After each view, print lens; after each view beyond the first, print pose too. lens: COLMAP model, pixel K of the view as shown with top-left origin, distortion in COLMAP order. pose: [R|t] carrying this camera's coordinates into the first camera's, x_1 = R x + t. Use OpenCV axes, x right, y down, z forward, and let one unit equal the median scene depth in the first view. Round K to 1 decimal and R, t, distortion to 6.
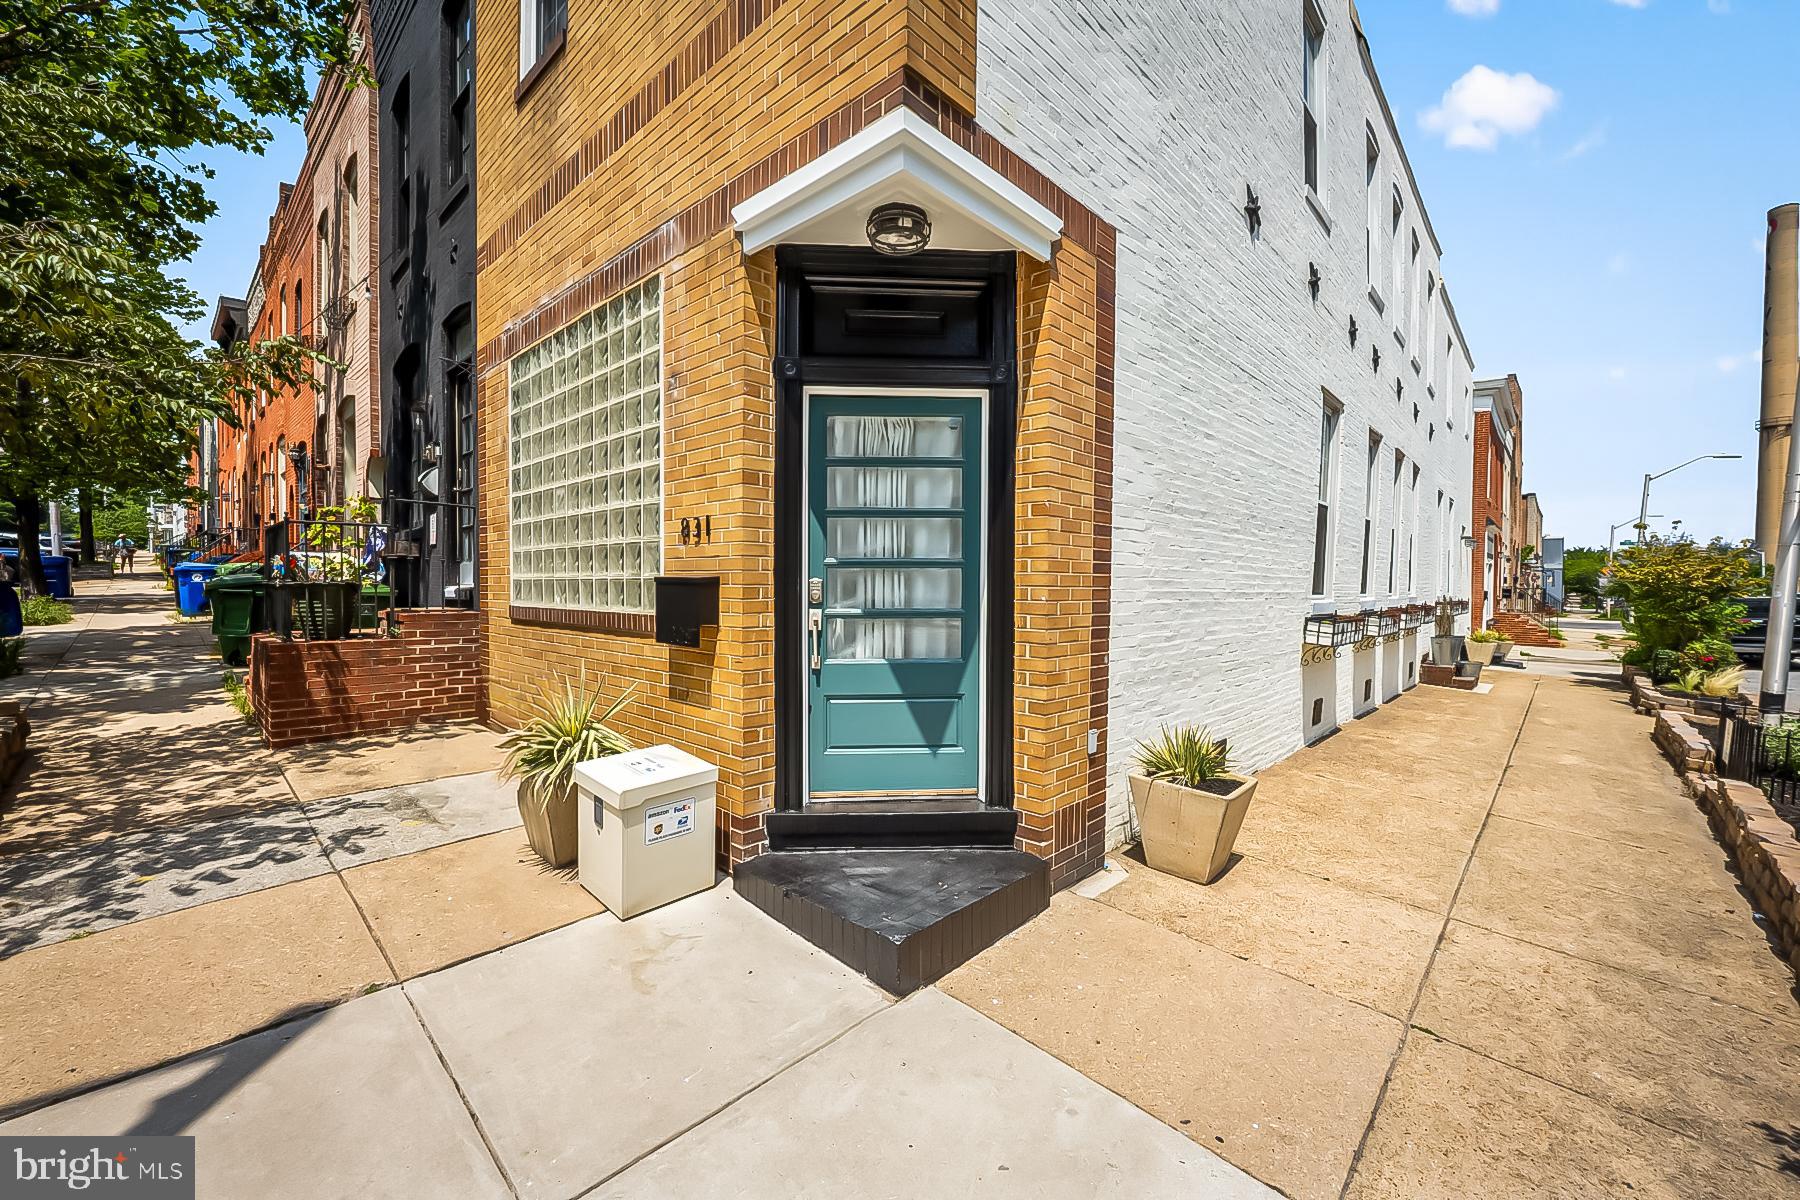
lens RADIAL K [[721.9, 0, 900.0], [0, 721.9, 600.0], [0, 0, 1]] dist [0.000868, 0.000093]
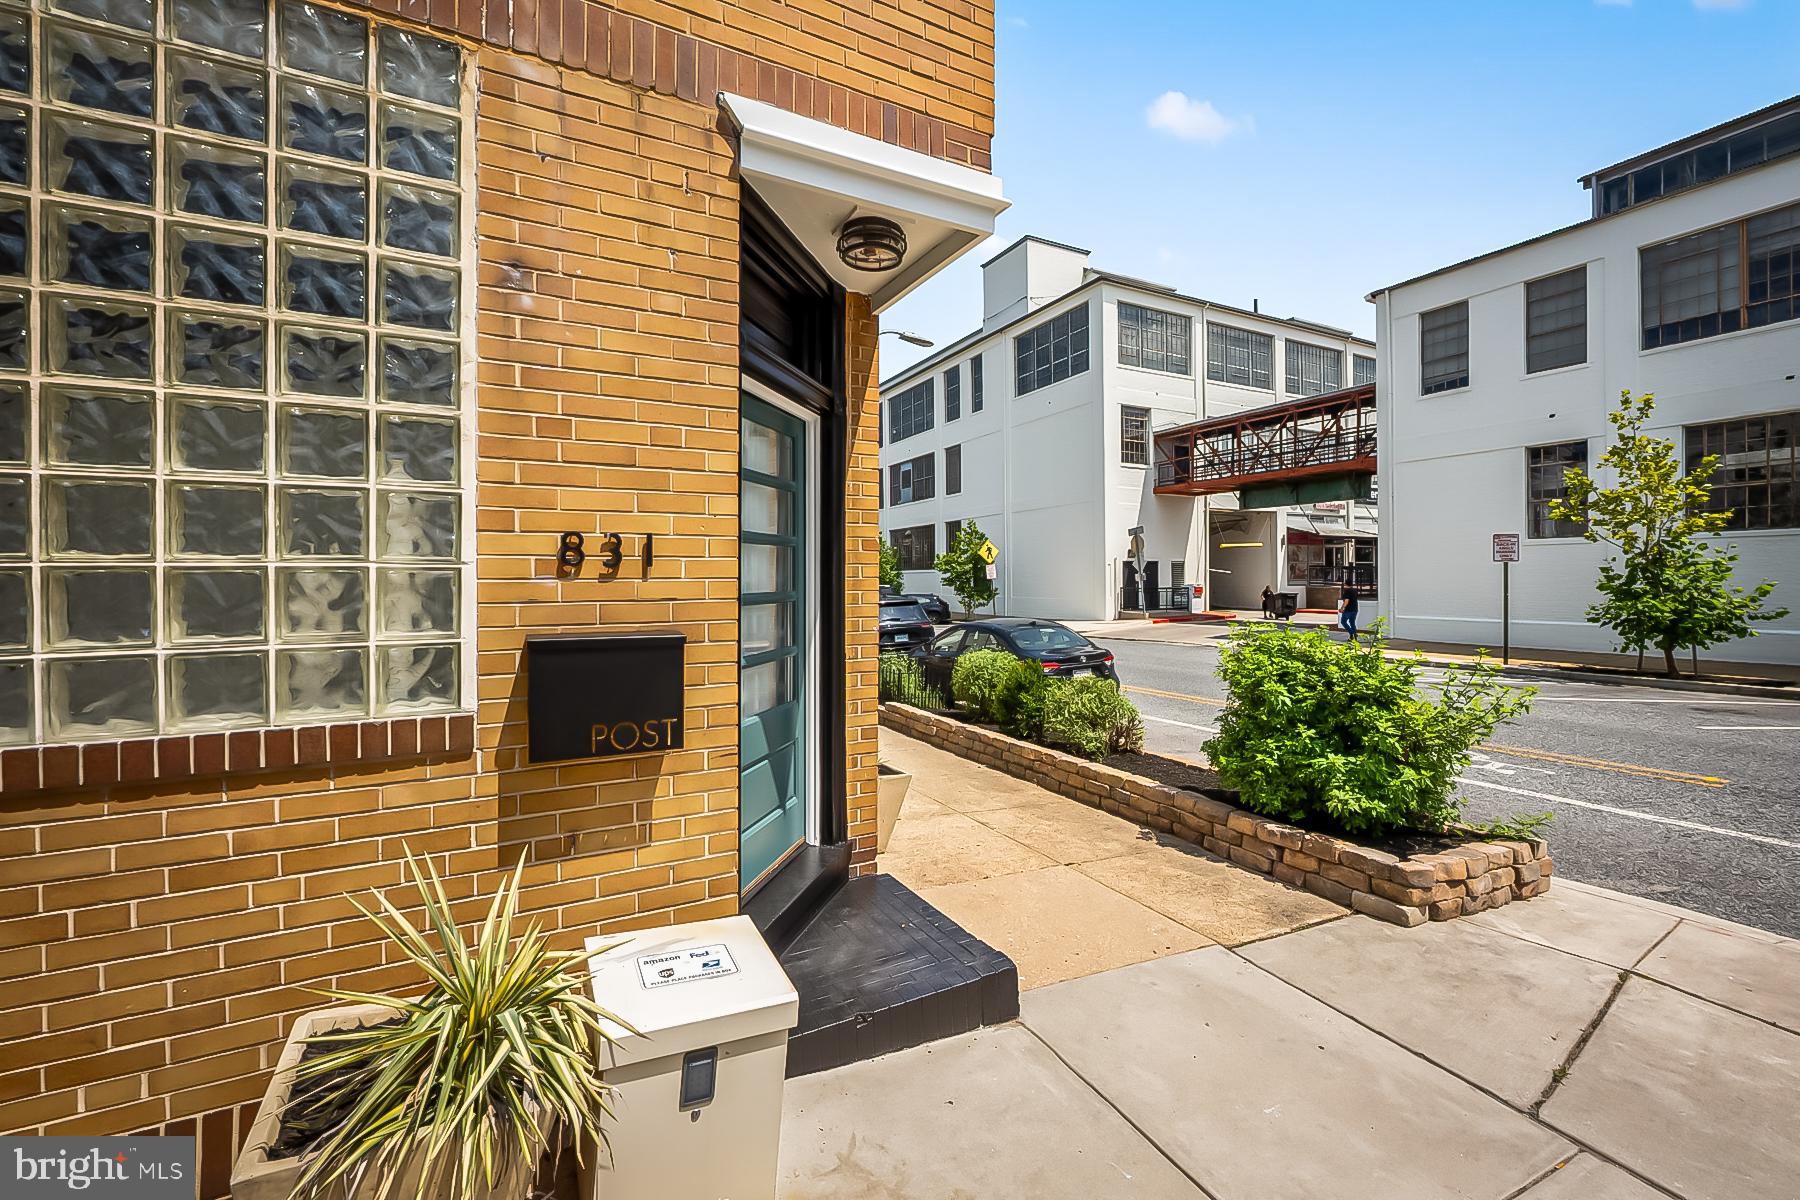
lens RADIAL K [[738.2, 0, 907.5], [0, 738.2, 582.3], [0, 0, 1]] dist [-0.000855, -0.000154]
pose [[0.322313, -0.013292, 0.946540, -0.796699], [0.022988, 0.999716, 0.006210, -0.074575], [-0.946354, 0.019758, 0.322527, 0.587269]]
